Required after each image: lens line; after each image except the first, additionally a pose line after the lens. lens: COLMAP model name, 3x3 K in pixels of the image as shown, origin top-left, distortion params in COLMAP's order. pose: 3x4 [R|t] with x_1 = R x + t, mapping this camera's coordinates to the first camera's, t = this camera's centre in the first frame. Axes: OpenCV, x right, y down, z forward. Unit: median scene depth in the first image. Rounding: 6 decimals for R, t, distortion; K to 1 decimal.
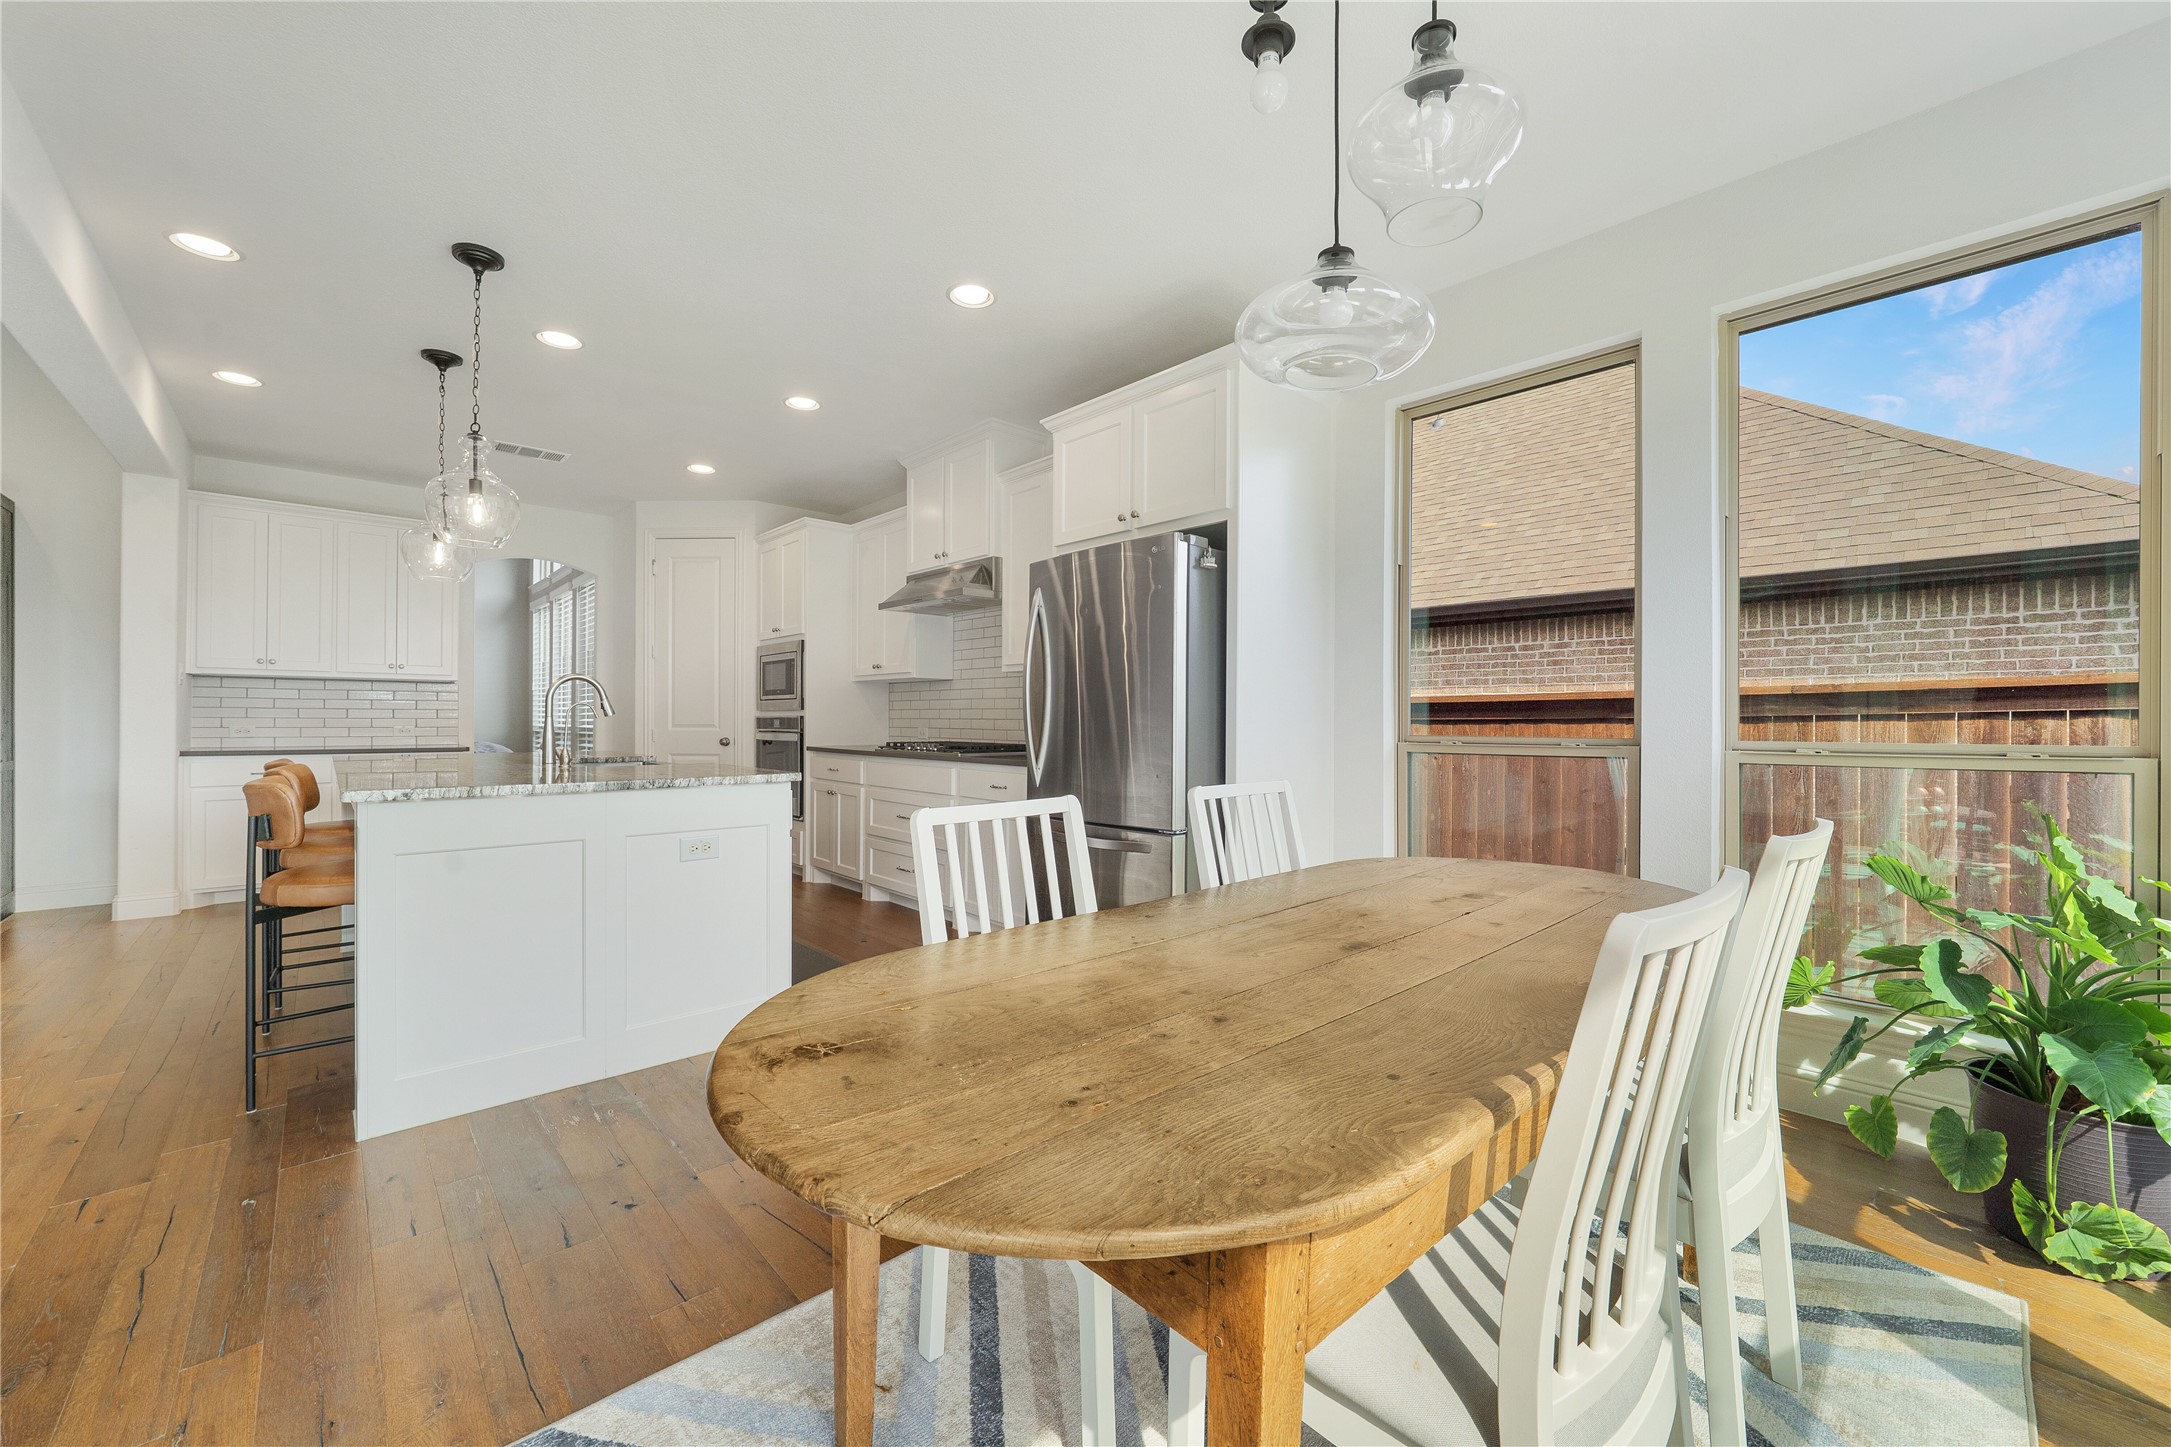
lens RADIAL K [[834.2, 0, 1083.7], [0, 834.2, 717.2], [0, 0, 1]] dist [-0.020529, 0.005262]
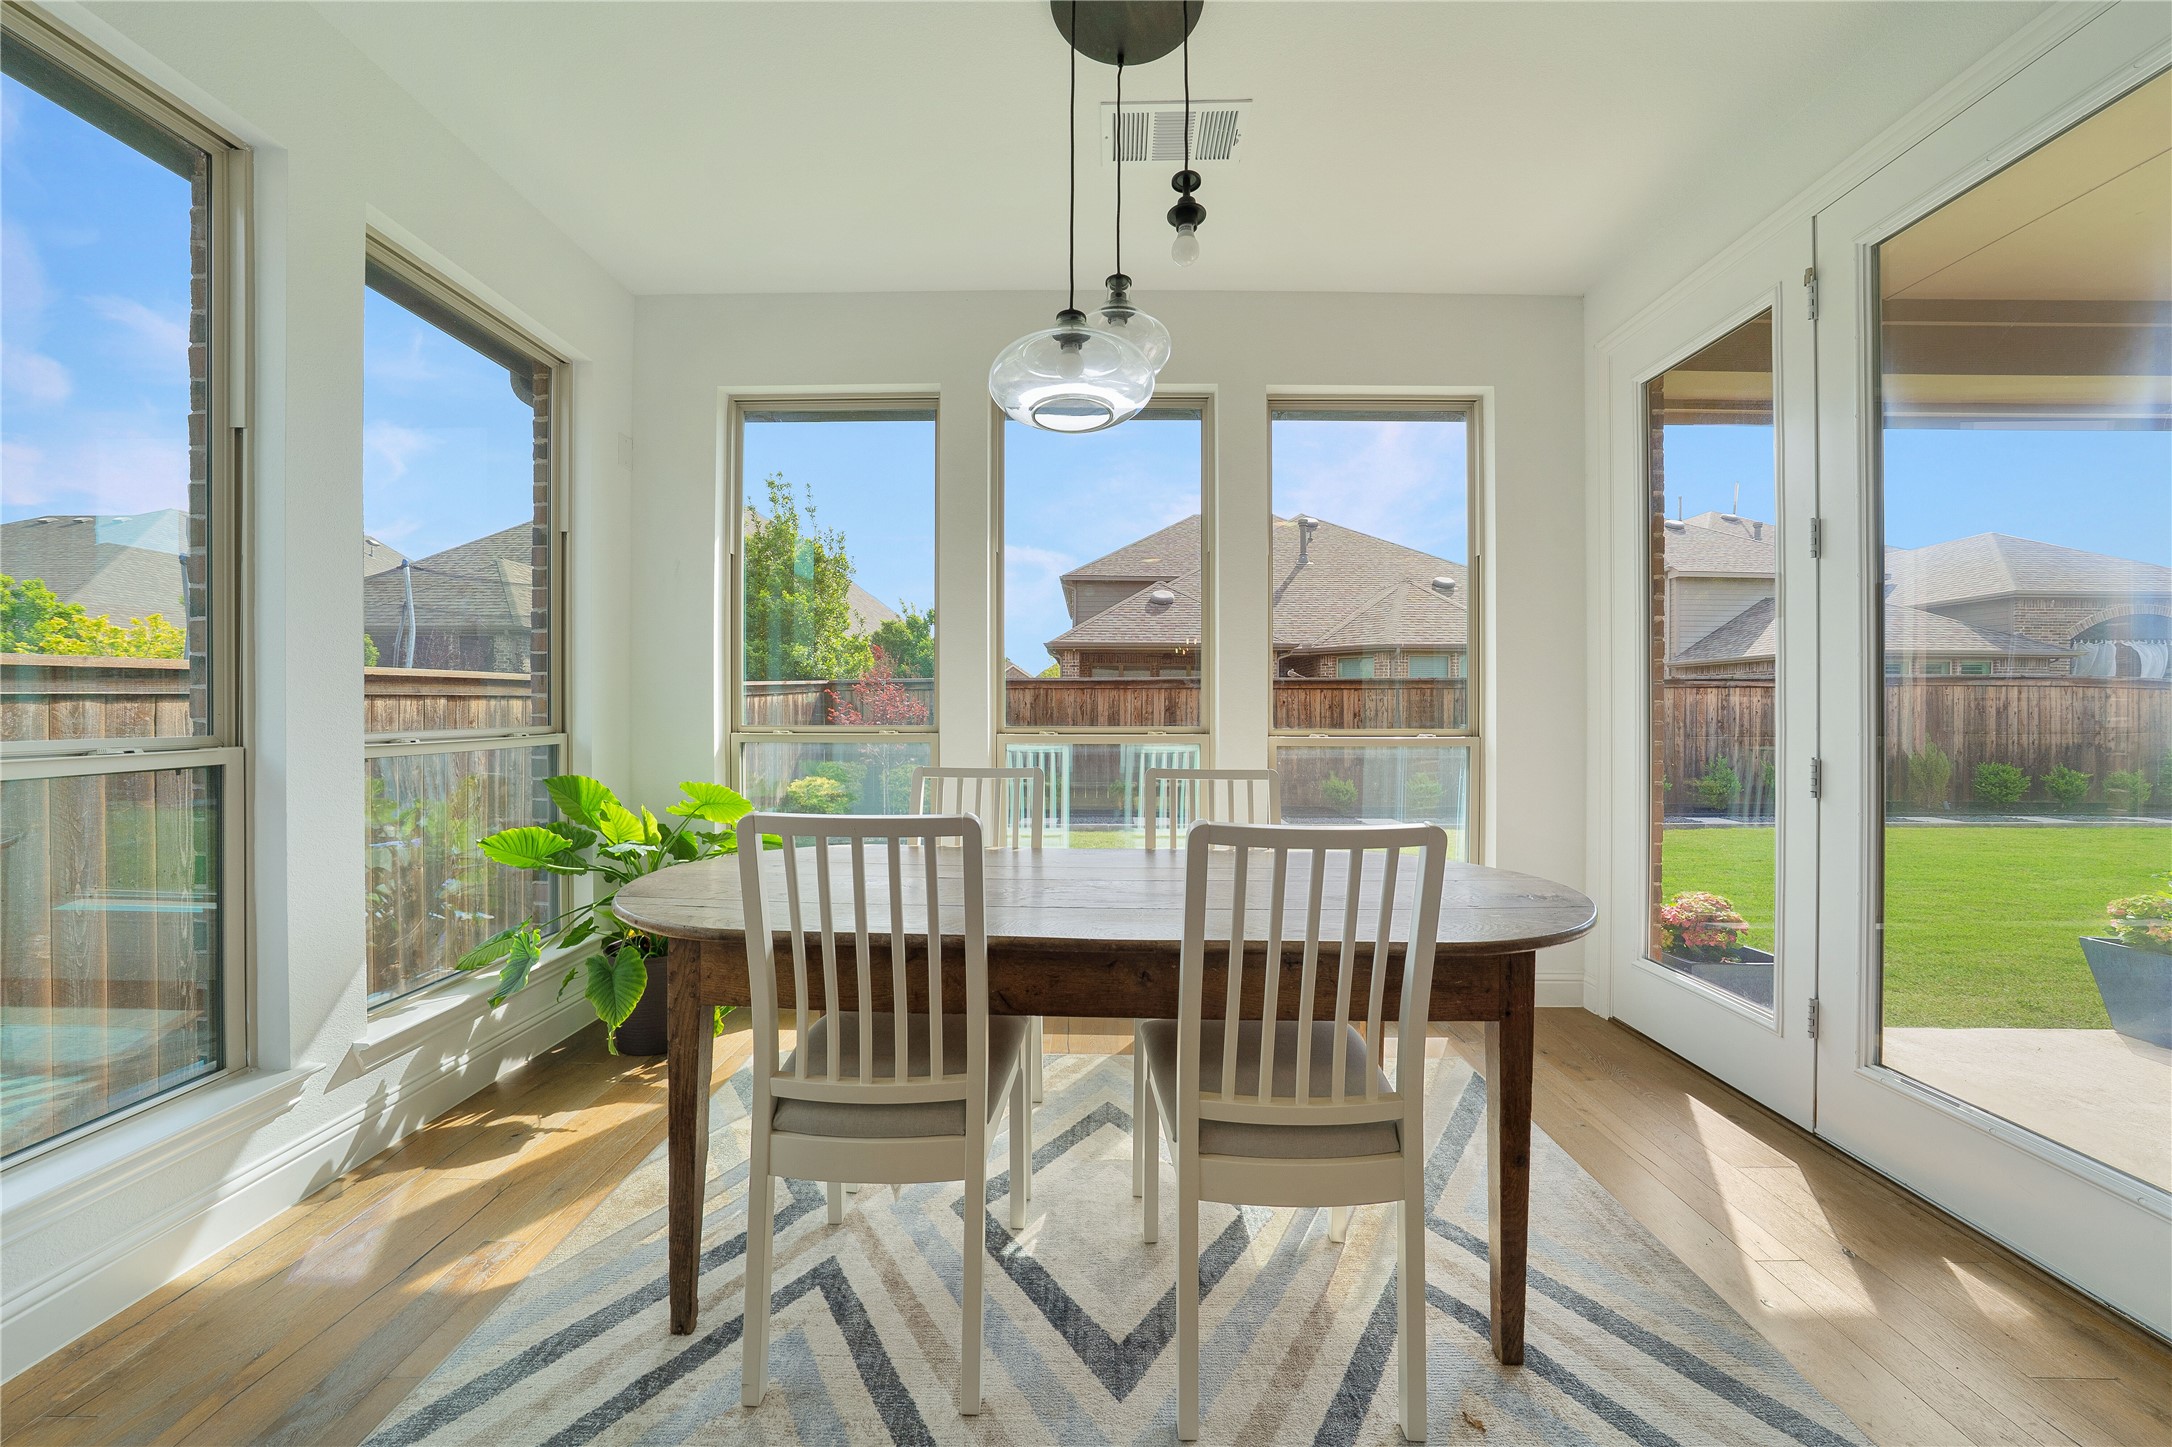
lens RADIAL K [[769.8, 0, 1090.5], [0, 769.8, 713.4], [0, 0, 1]] dist [-0.023439, 0.006402]
pose [[-0.728643, -0.009975, 0.684821, -0.135215], [-0.009306, 0.999946, 0.004663, -0.000690], [-0.684831, -0.002975, -0.728696, 0.515197]]
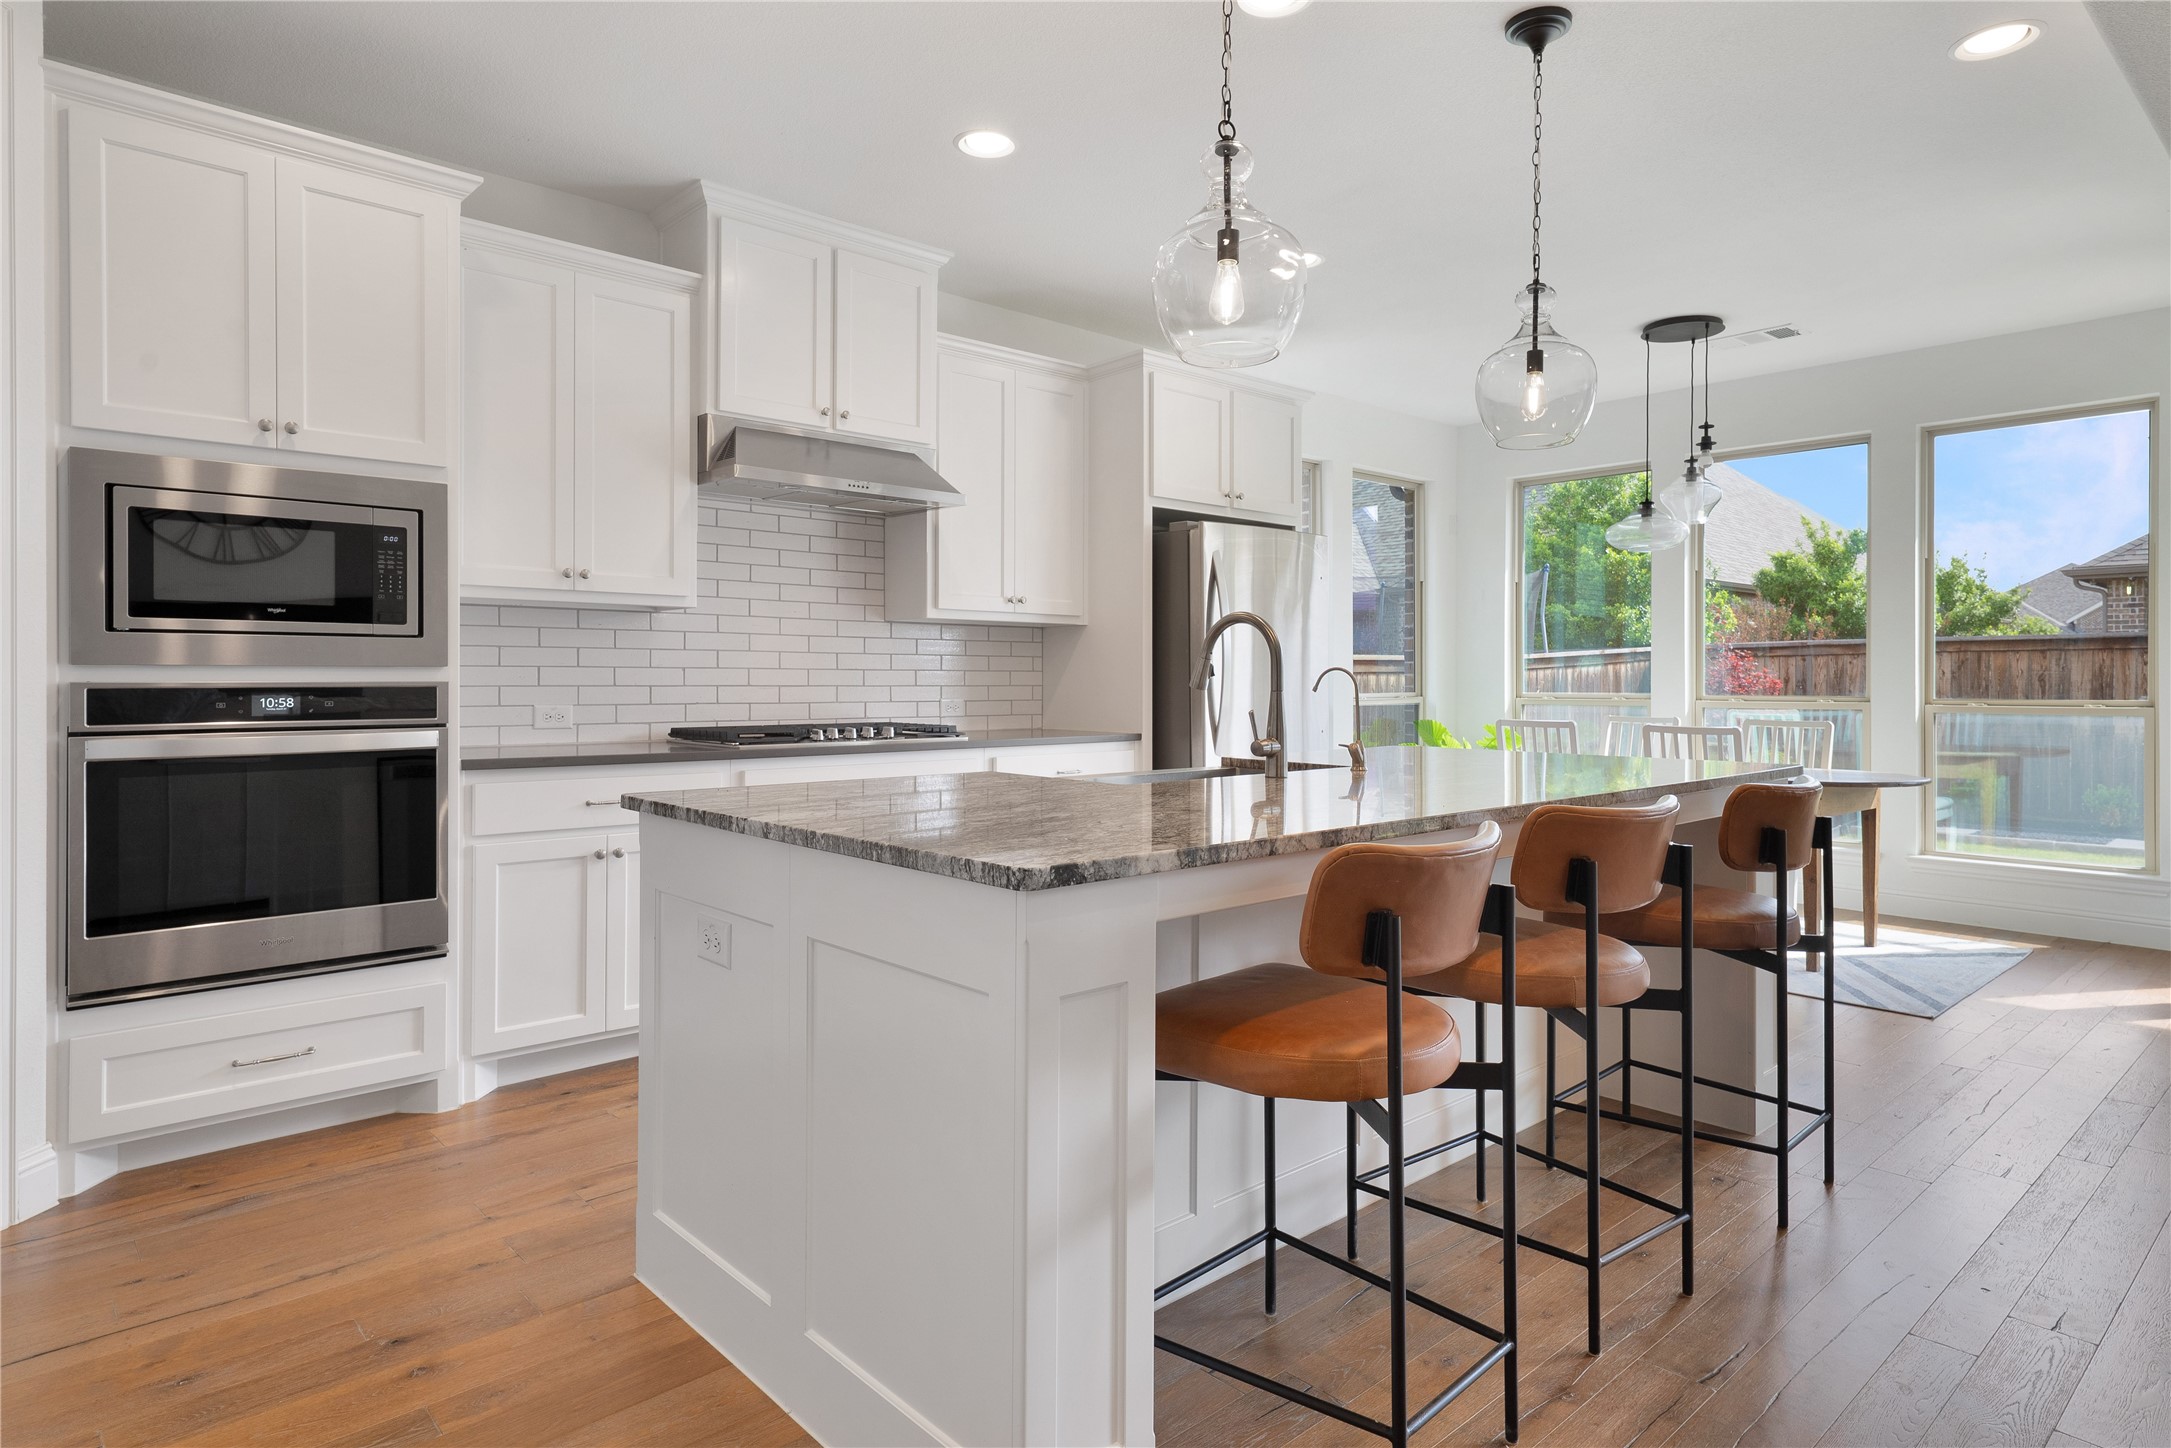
lens RADIAL K [[1232.8, 0, 1088.9], [0, 1232.8, 686.8], [0, 0, 1]] dist [0.015295, -0.000379]
pose [[0.001747, -0.010449, 0.999944, -1.026972], [-0.004266, 0.999936, 0.010456, -0.007415], [-0.999989, -0.004284, 0.001703, 0.788354]]
